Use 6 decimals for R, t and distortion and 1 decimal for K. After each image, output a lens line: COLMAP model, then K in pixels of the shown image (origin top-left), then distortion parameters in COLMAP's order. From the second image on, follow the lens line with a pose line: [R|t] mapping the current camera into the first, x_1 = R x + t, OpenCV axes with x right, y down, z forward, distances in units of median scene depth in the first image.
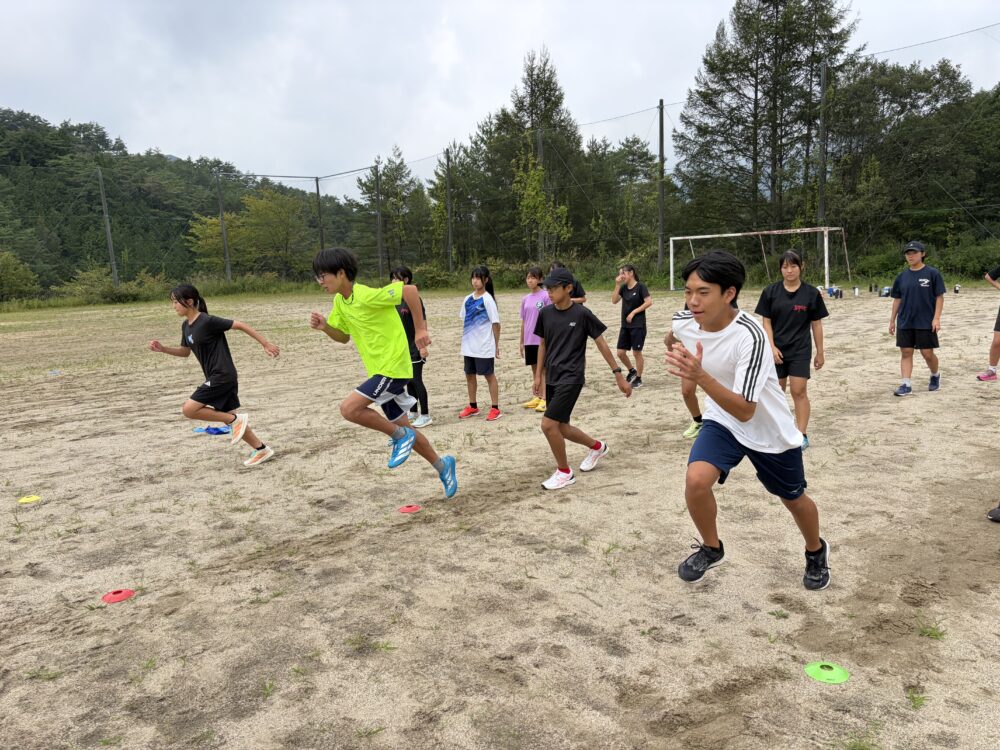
lens RADIAL K [[724.0, 0, 491.8], [0, 724.0, 381.8], [0, 0, 1]] dist [0.025763, -0.026444]
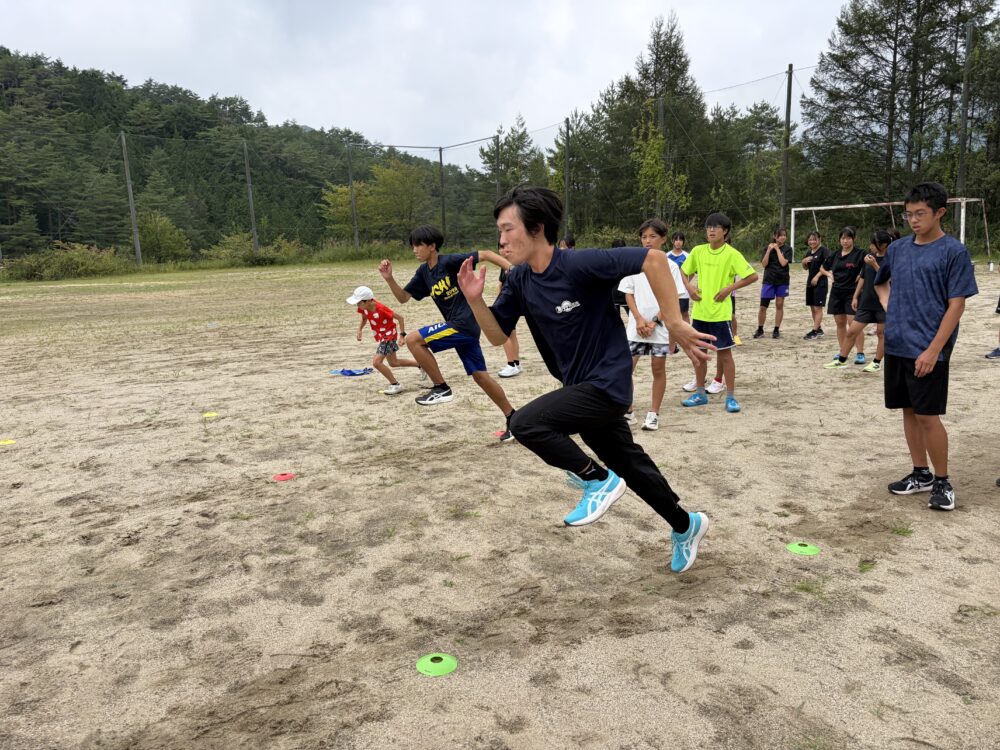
lens RADIAL K [[724.0, 0, 498.9], [0, 724.0, 372.9], [0, 0, 1]] dist [0.025763, -0.026444]
pose [[0.988501, 0.038786, -0.146154, 0.035768], [-0.034438, 0.998889, 0.032164, 0.021614], [0.147239, -0.026761, 0.988739, -0.135532]]
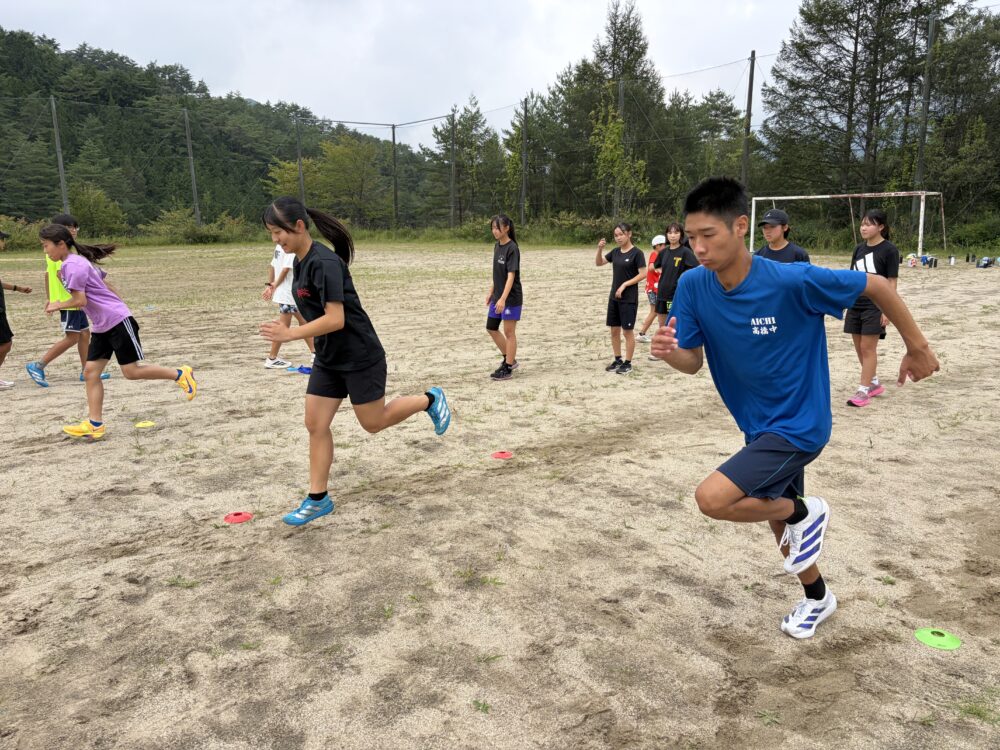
lens RADIAL K [[724.0, 0, 495.9], [0, 724.0, 373.7], [0, 0, 1]] dist [0.025763, -0.026444]
pose [[0.995542, 0.052616, -0.078279, -0.031722], [-0.048530, 0.997404, 0.053207, 0.003942], [0.080875, -0.049171, 0.995511, -0.011137]]
